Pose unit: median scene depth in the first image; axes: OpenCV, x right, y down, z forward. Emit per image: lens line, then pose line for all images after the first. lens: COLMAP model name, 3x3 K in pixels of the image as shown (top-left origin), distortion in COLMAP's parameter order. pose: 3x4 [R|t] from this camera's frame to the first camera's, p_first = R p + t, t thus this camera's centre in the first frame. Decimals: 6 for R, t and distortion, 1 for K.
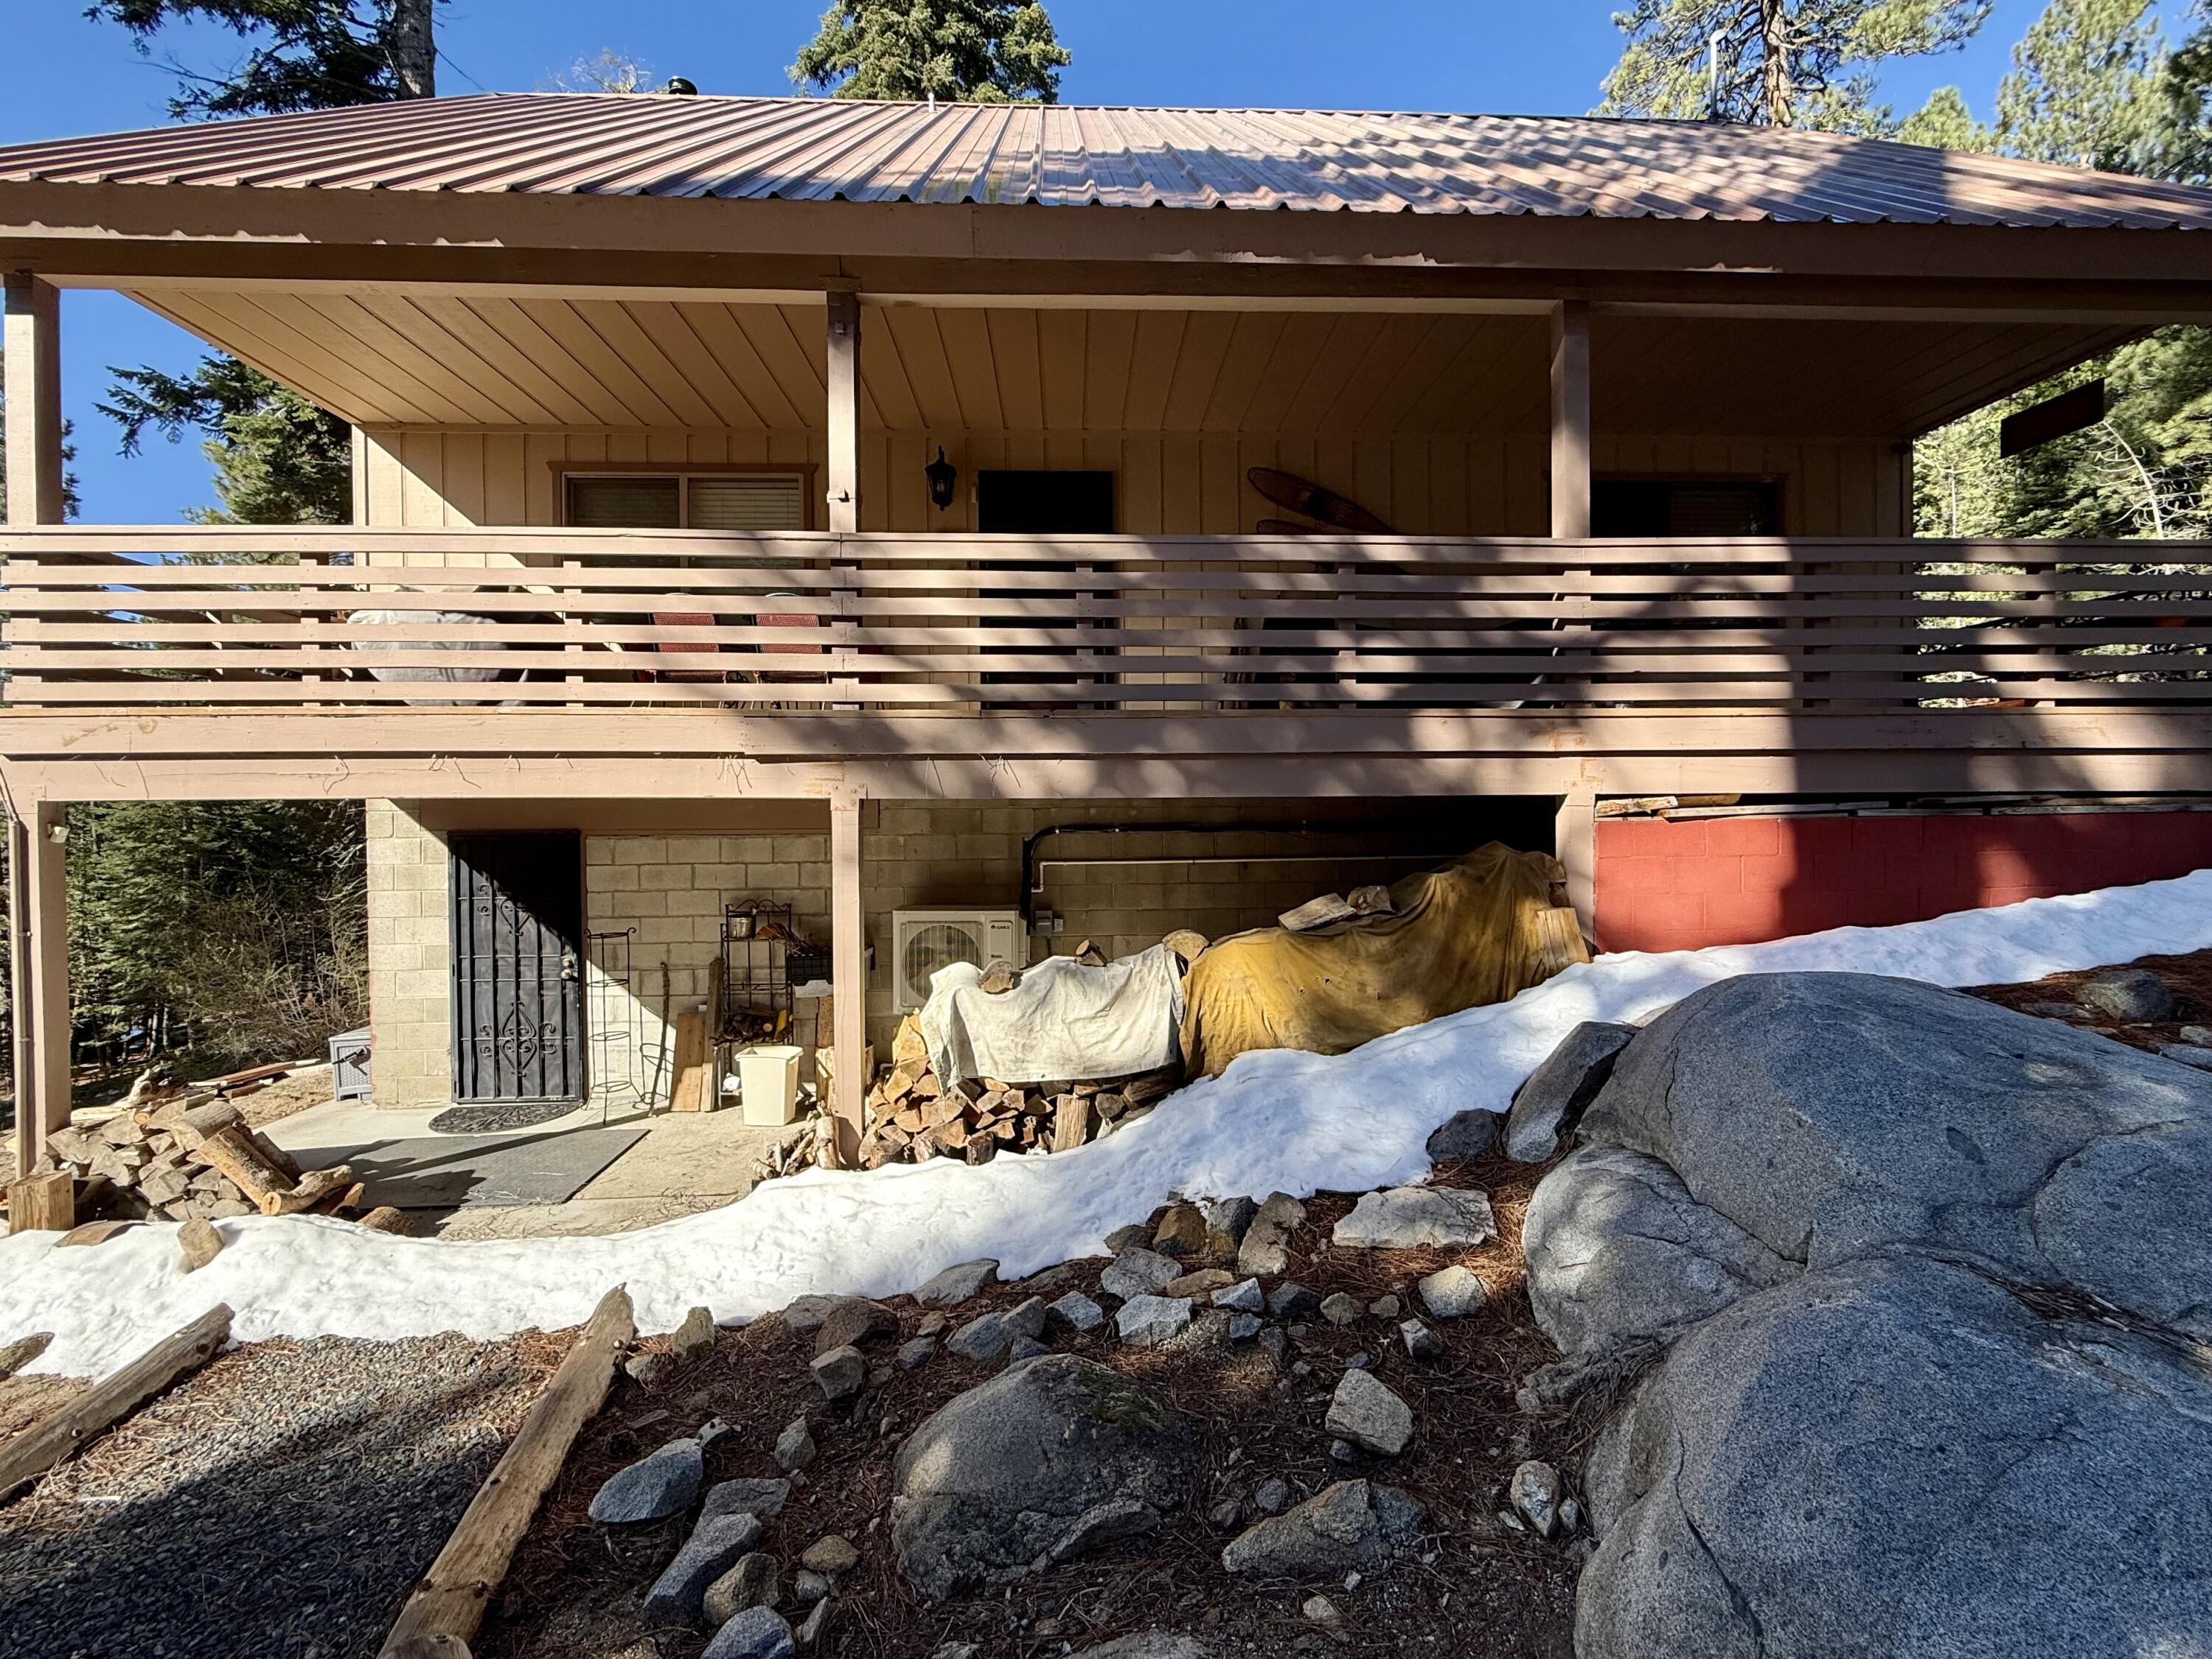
lens RADIAL K [[884.8, 0, 1105.5], [0, 884.8, 827.0], [0, 0, 1]] dist [0.001964, 0.000096]
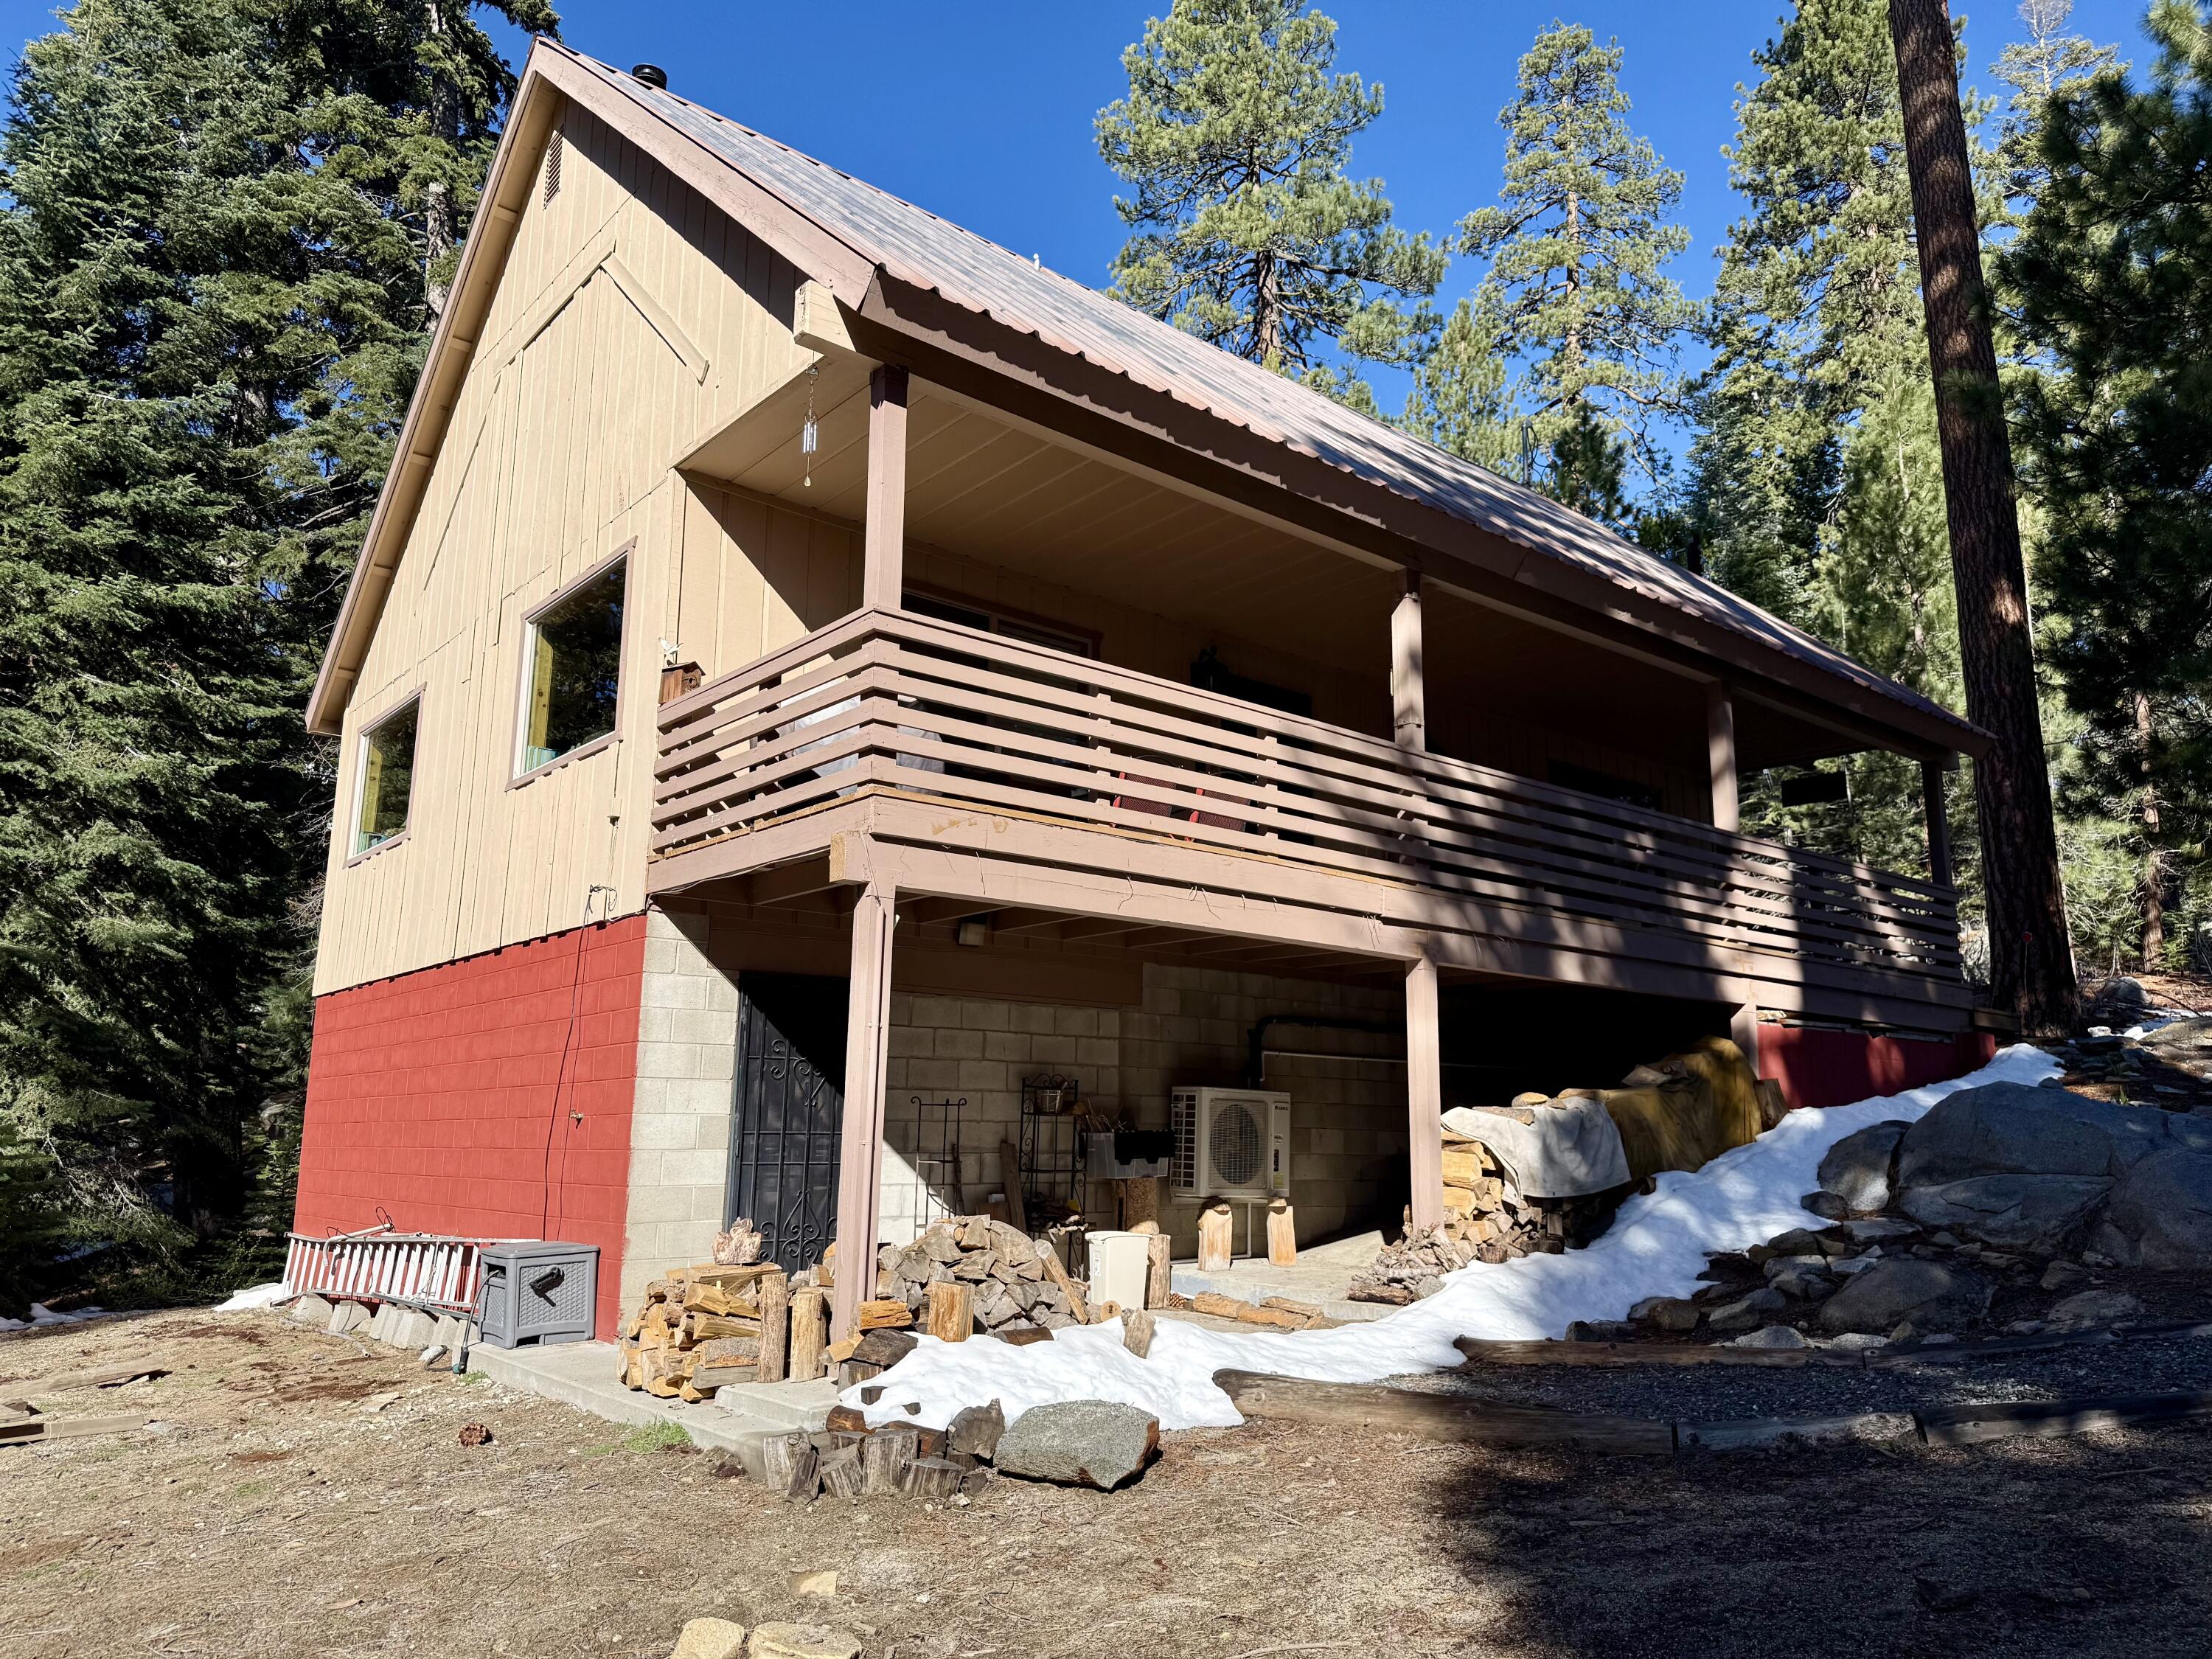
lens RADIAL K [[1567.8, 0, 1101.3], [0, 1567.8, 828.2], [0, 0, 1]] dist [0.018937, -0.007726]
pose [[0.797052, 0.139777, 0.587513, -1.923575], [-0.018568, 0.978058, -0.207502, 0.242032], [-0.603626, 0.154481, 0.782158, -0.436848]]
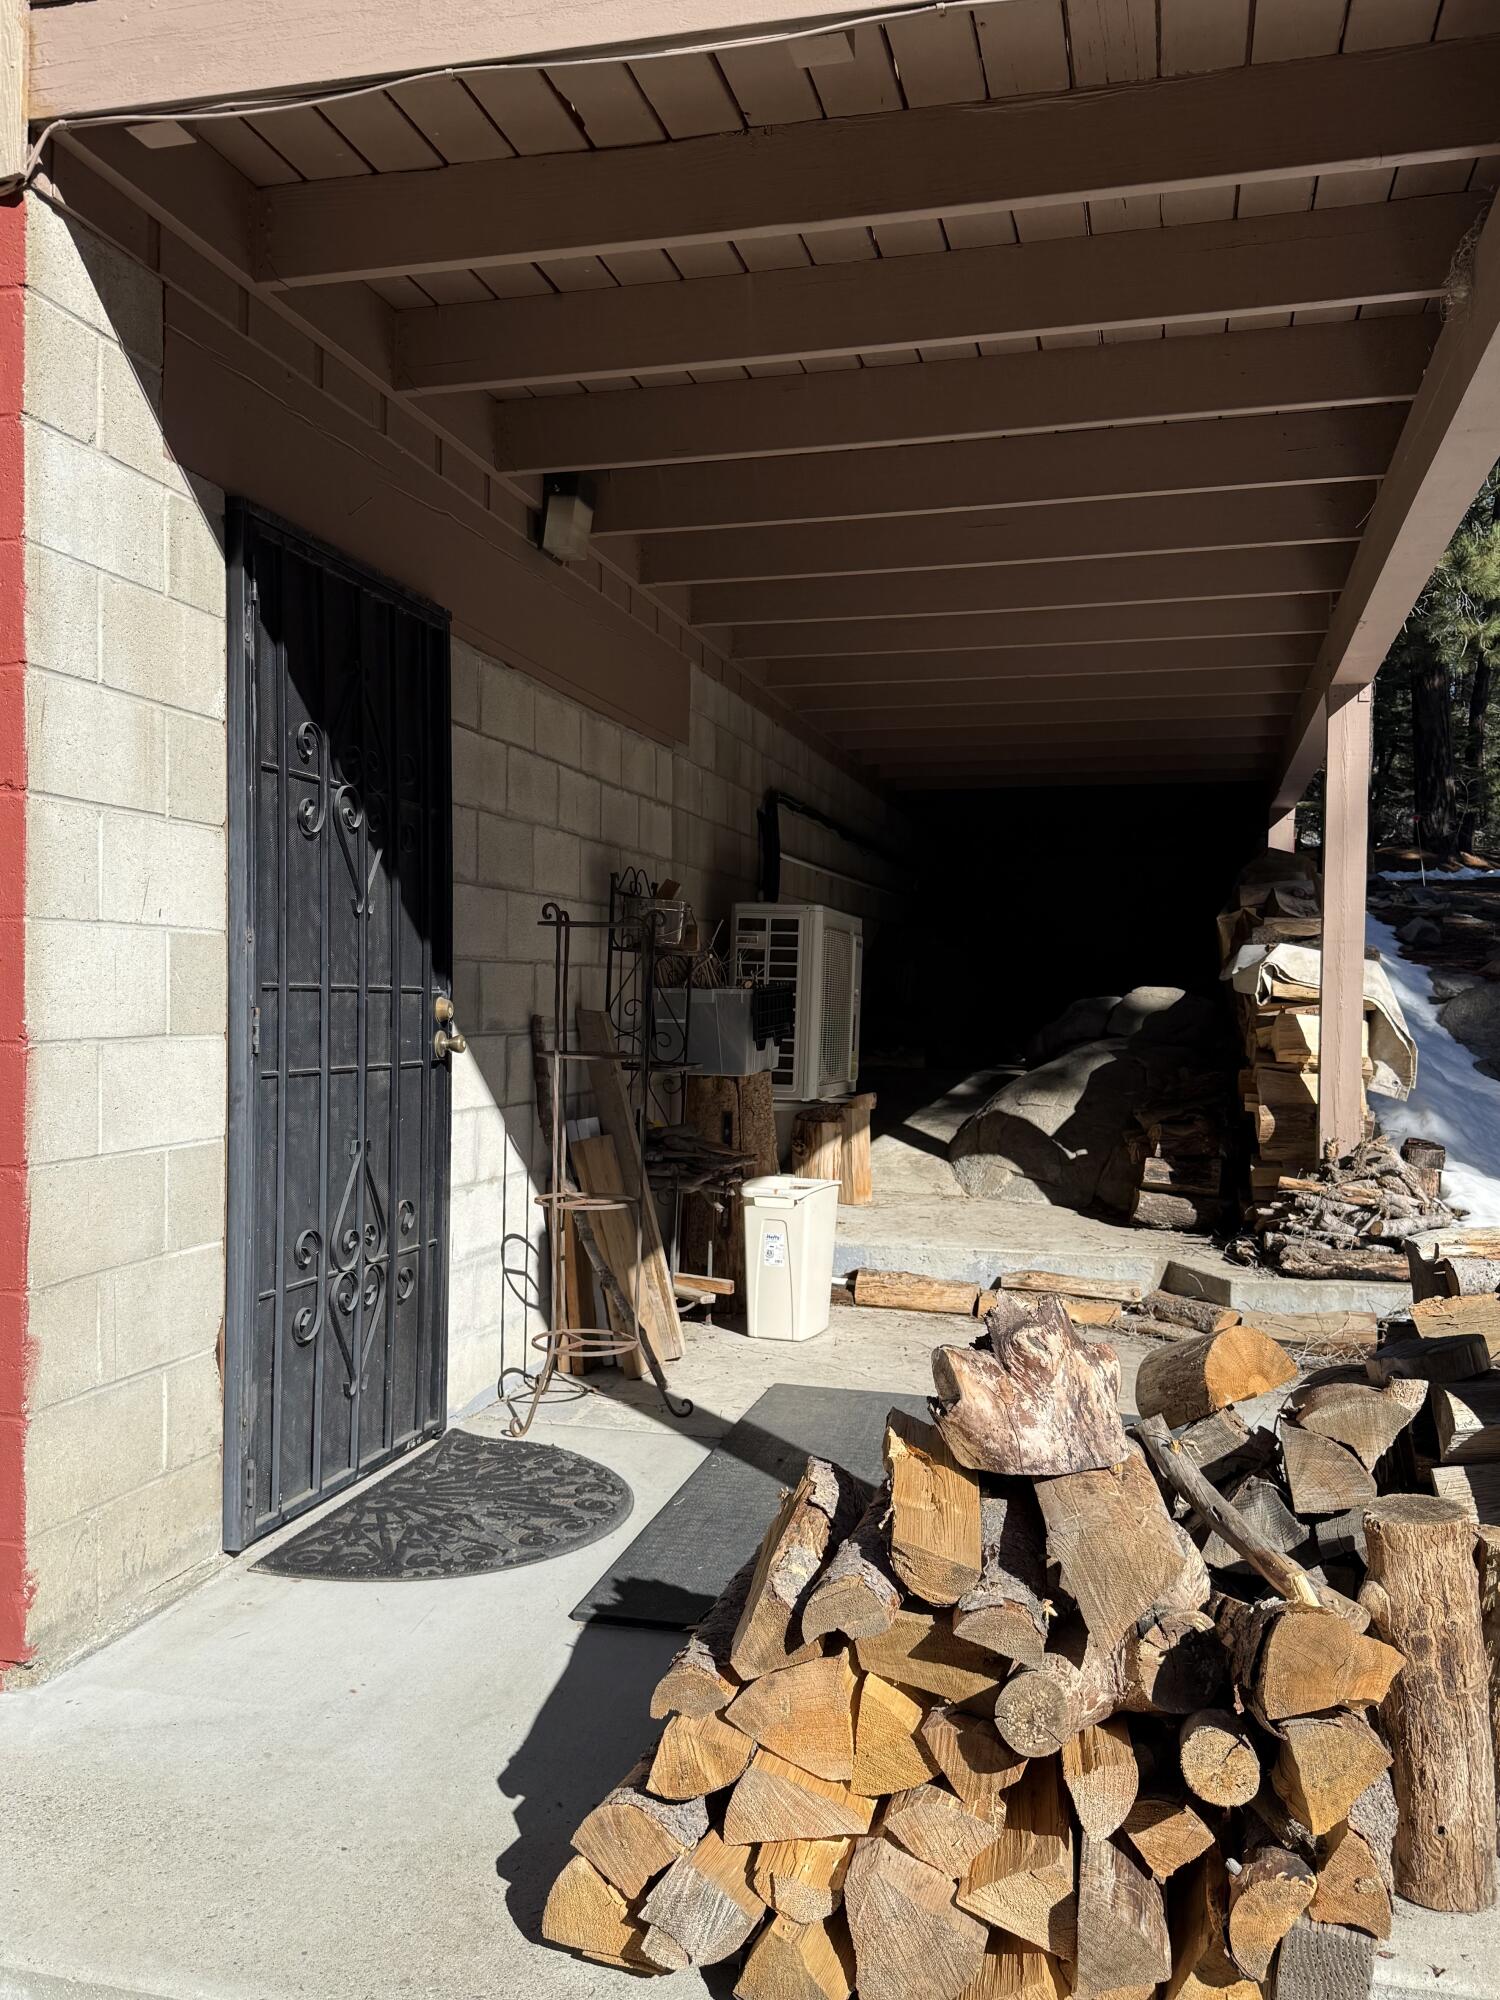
lens RADIAL K [[1730.2, 0, 750.9], [0, 1730.2, 1003.2], [0, 0, 1]] dist [0.047250, -0.000105]
pose [[0.276255, 0.017928, 0.960917, -1.710641], [-0.001397, 0.999832, -0.018252, 0.235573], [-0.961083, 0.003700, 0.276234, 1.069115]]
